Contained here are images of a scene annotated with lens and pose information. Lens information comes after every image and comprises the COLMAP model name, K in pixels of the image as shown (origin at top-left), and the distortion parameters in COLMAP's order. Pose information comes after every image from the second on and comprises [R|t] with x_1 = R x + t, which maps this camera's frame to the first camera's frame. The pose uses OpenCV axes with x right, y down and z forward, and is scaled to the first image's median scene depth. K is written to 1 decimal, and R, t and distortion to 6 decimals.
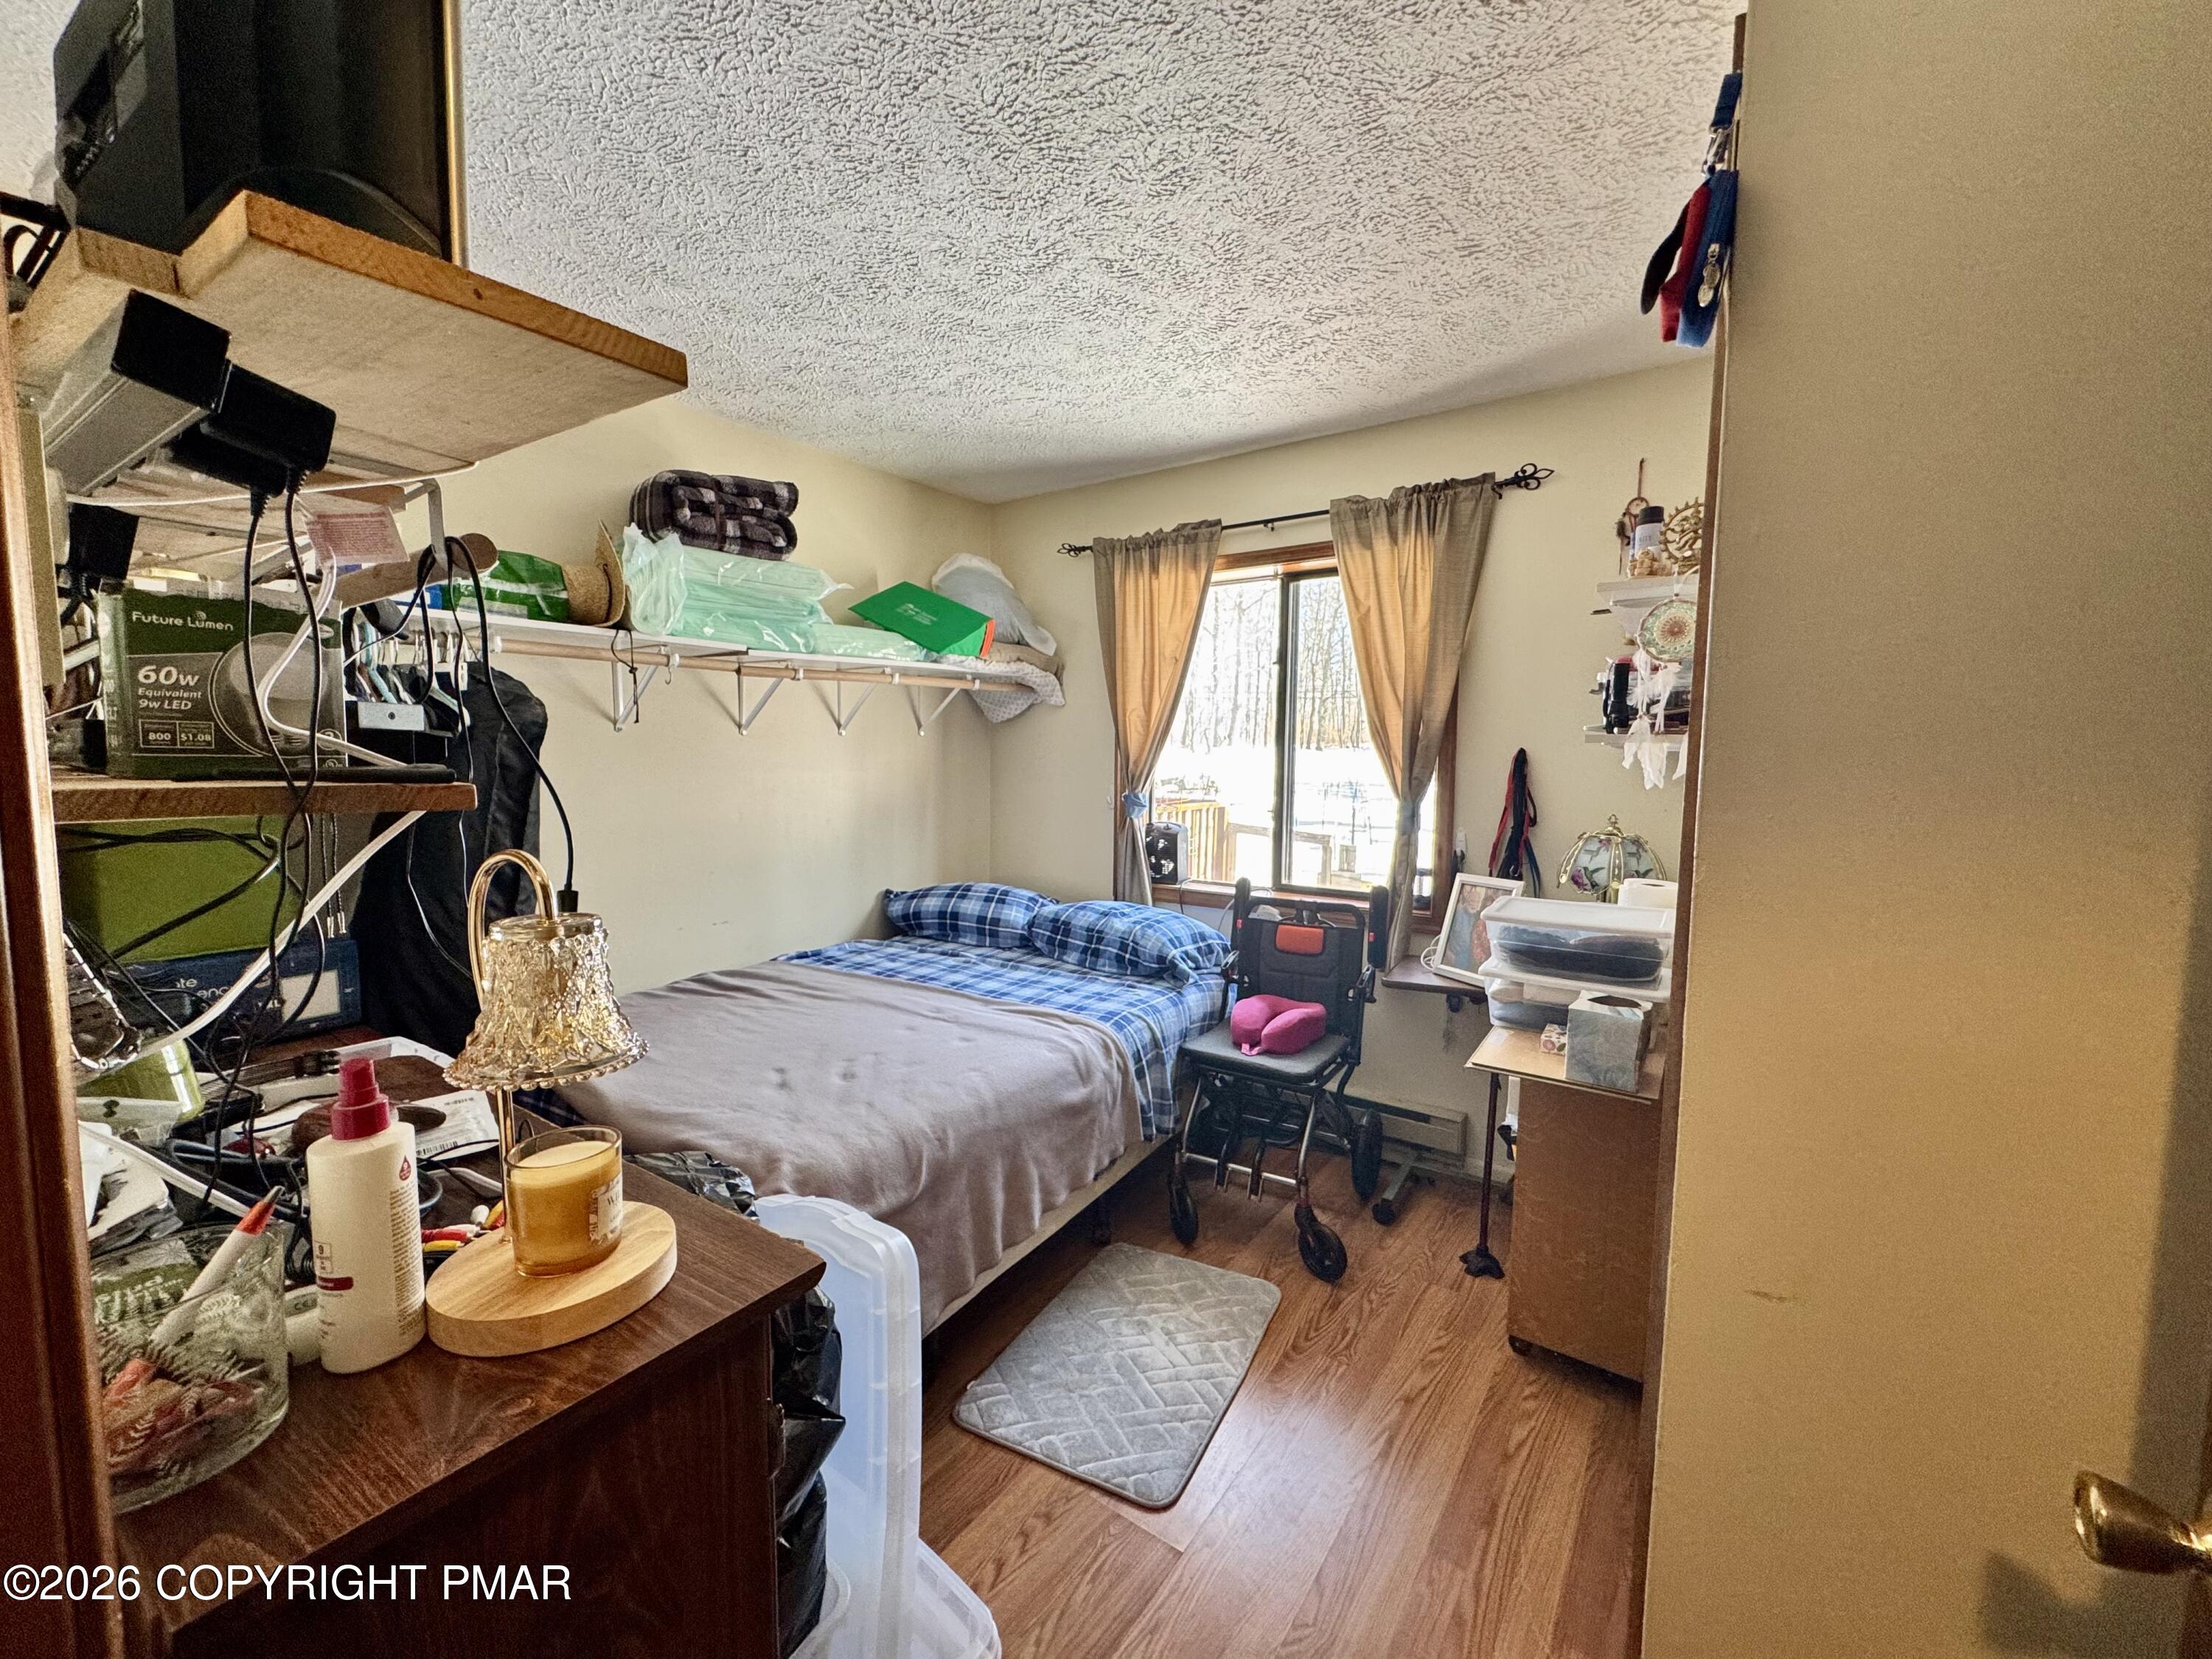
lens RADIAL K [[880.1, 0, 1108.1], [0, 880.1, 824.5], [0, 0, 1]] dist [-0.000287, 0.000184]
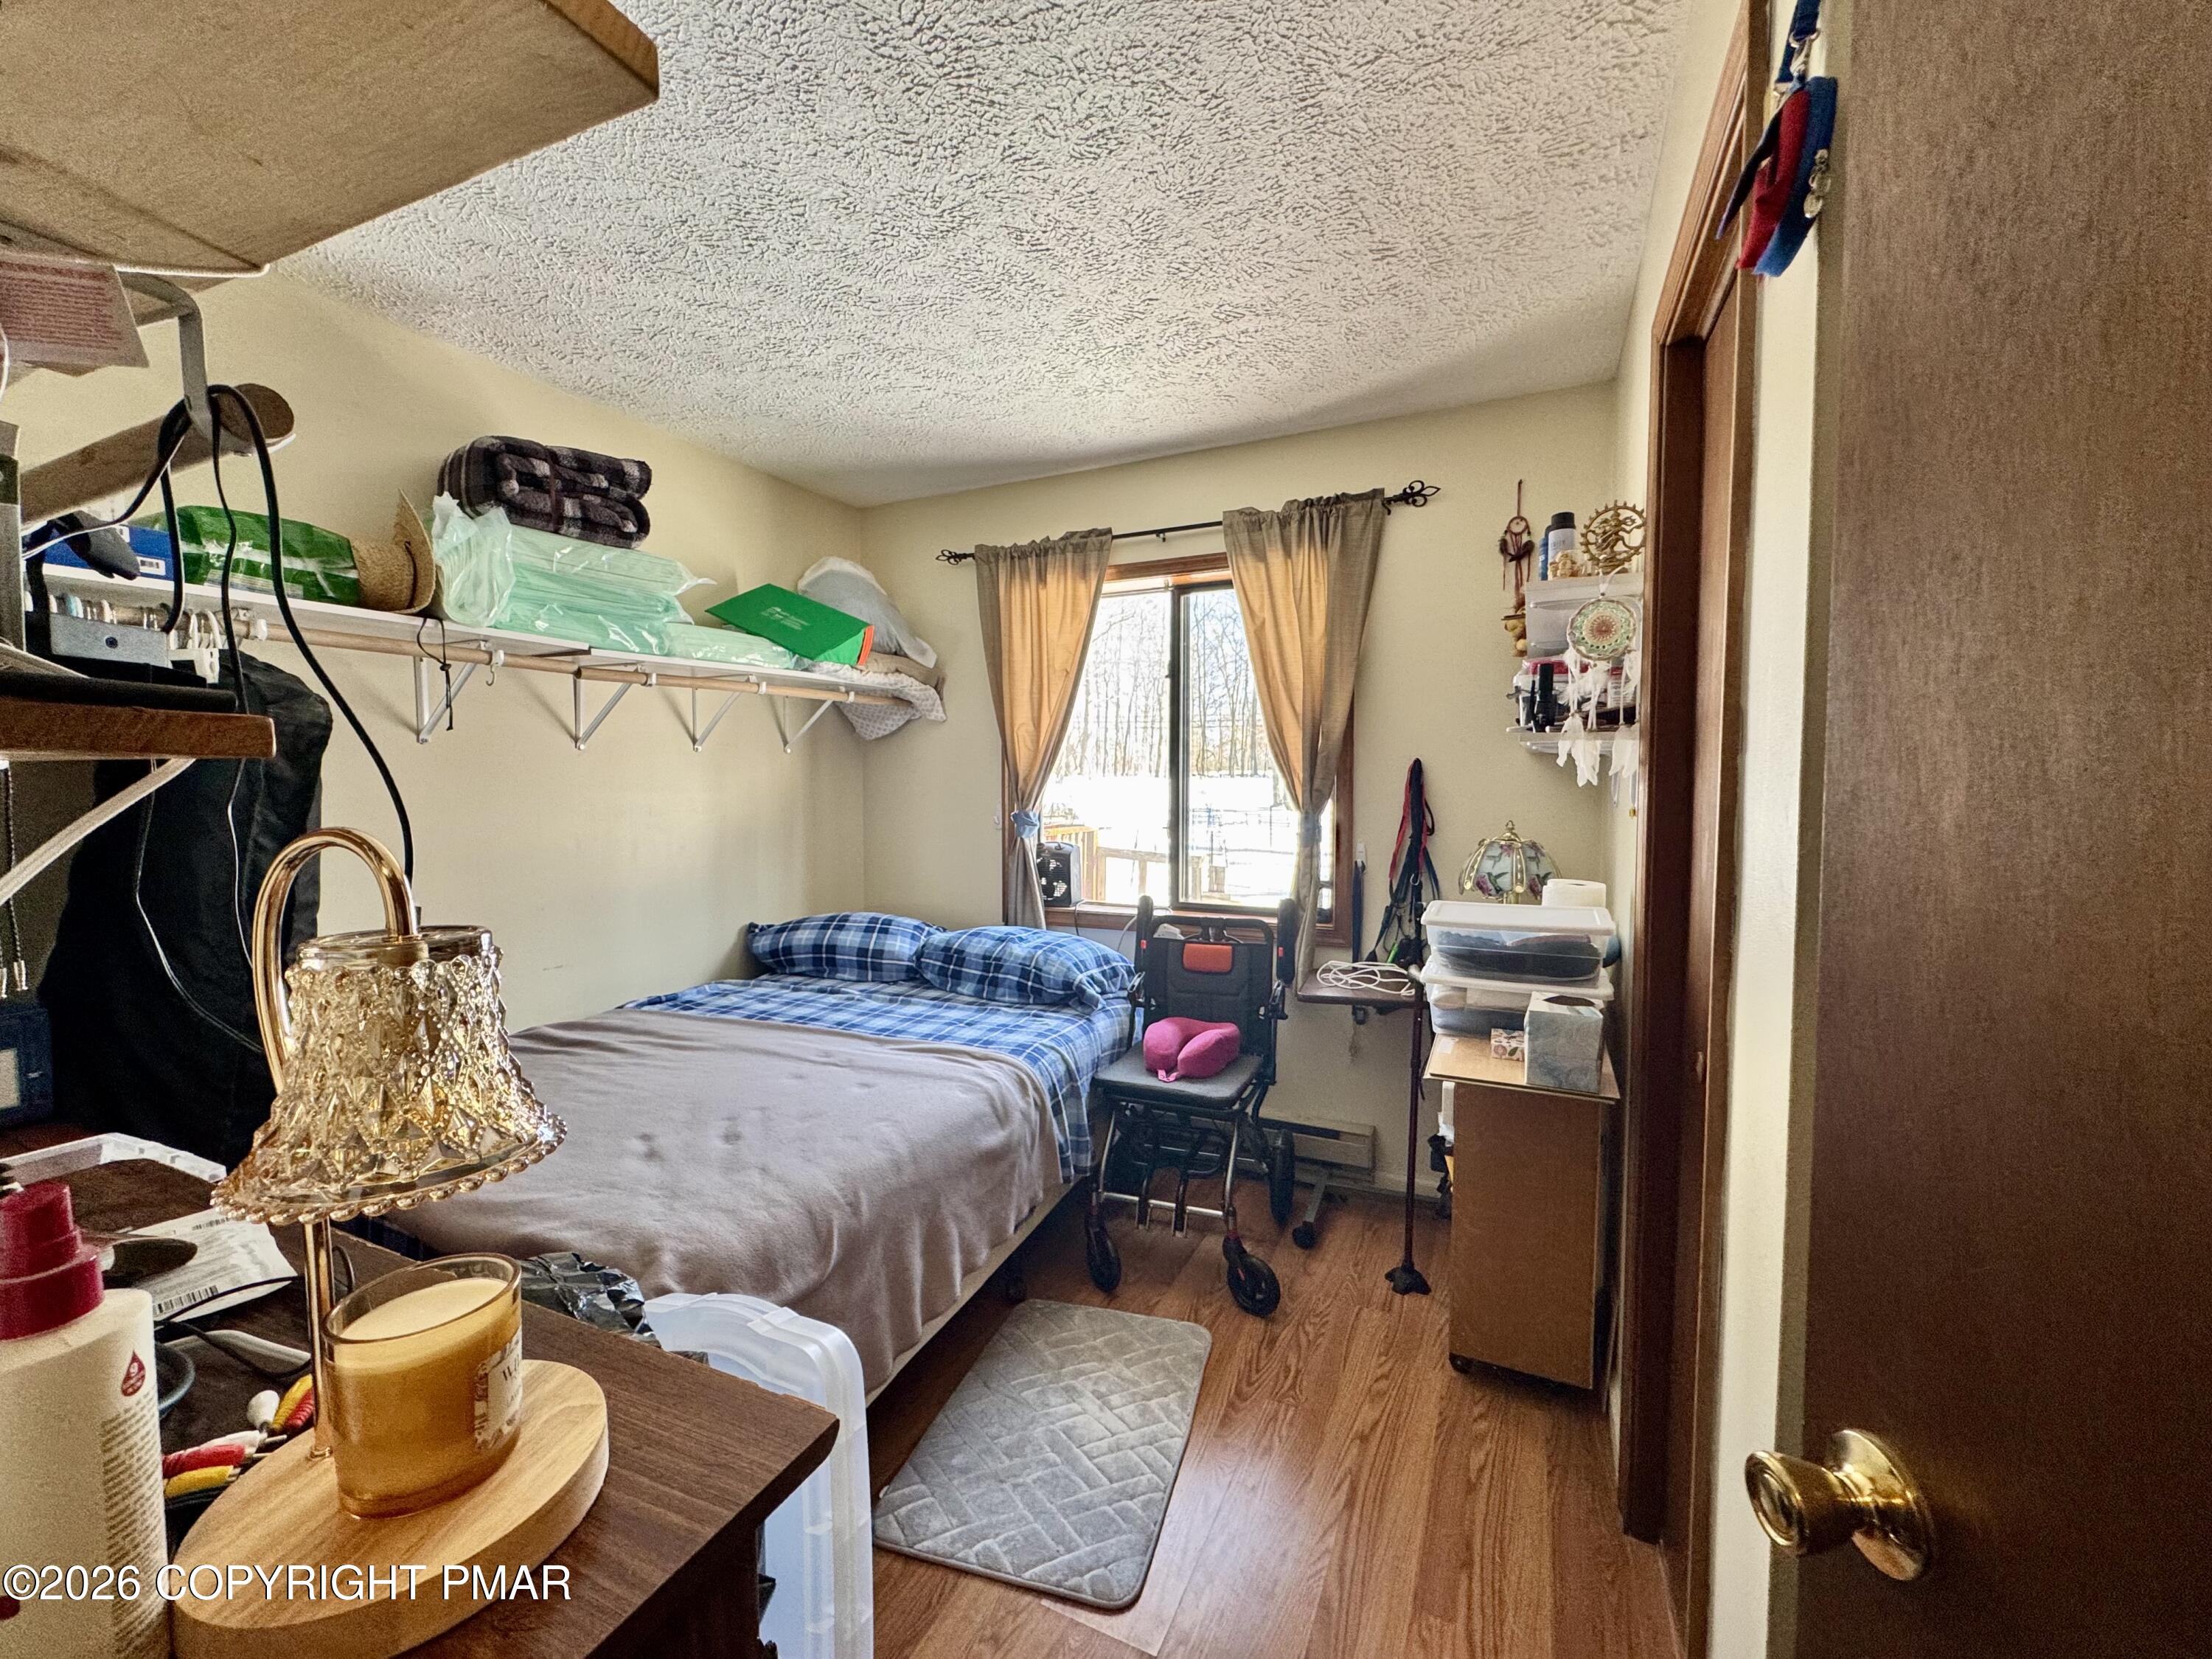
lens RADIAL K [[880.1, 0, 1107.5], [0, 880.1, 824.4], [0, 0, 1]] dist [-0.000287, 0.000184]
pose [[0.985549, -0.017577, 0.168476, -0.074873], [0.023328, 0.999209, -0.032219, 0.018862], [-0.167776, 0.035683, 0.985179, 0.089581]]
